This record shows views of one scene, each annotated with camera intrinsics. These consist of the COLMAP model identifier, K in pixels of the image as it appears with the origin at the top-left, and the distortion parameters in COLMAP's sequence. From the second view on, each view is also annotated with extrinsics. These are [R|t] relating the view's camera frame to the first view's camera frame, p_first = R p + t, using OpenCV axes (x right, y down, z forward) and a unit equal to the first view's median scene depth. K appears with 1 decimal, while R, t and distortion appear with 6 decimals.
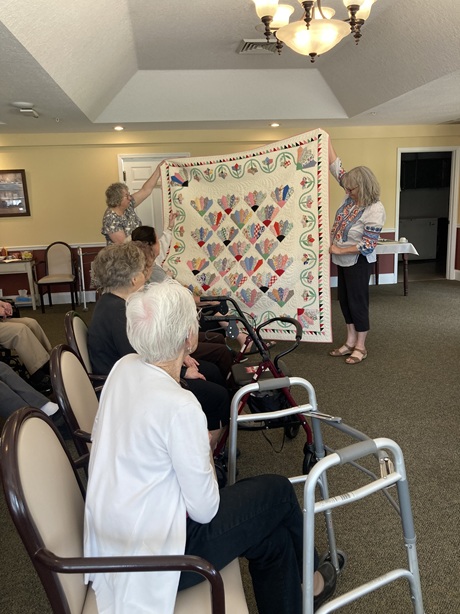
lens RADIAL K [[501.7, 0, 231.4], [0, 501.7, 302.4], [0, 0, 1]] dist [0.009167, 0.000578]
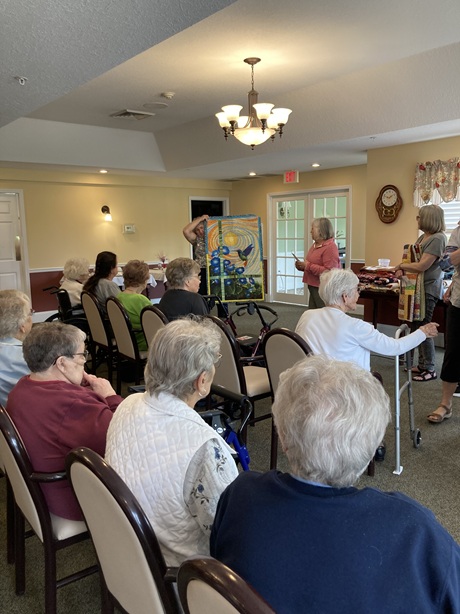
lens RADIAL K [[503.4, 0, 225.7], [0, 503.4, 304.4], [0, 0, 1]] dist [0.002746, -0.000047]
pose [[0.847519, -0.056192, 0.527782, -0.445511], [0.094288, 0.994503, -0.045526, 0.050485], [-0.522323, 0.088348, 0.848159, -0.168051]]
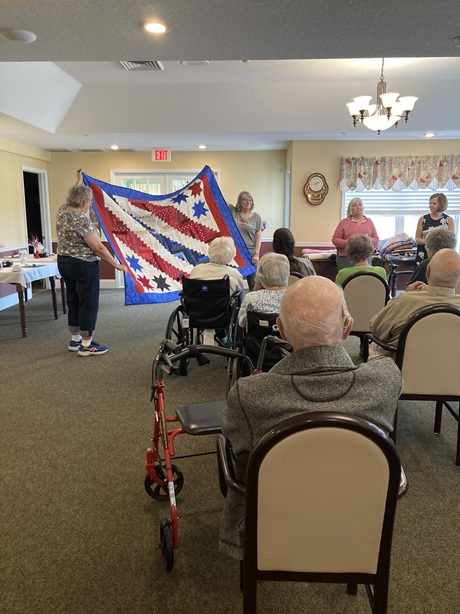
lens RADIAL K [[504.2, 0, 235.6], [0, 504.2, 310.4], [0, 0, 1]] dist [0.009056, -0.003793]
pose [[0.175293, -0.152500, 0.972634, -1.018475], [0.194770, 0.973776, 0.117577, -0.091568], [-0.965058, 0.168829, 0.200399, 0.682253]]
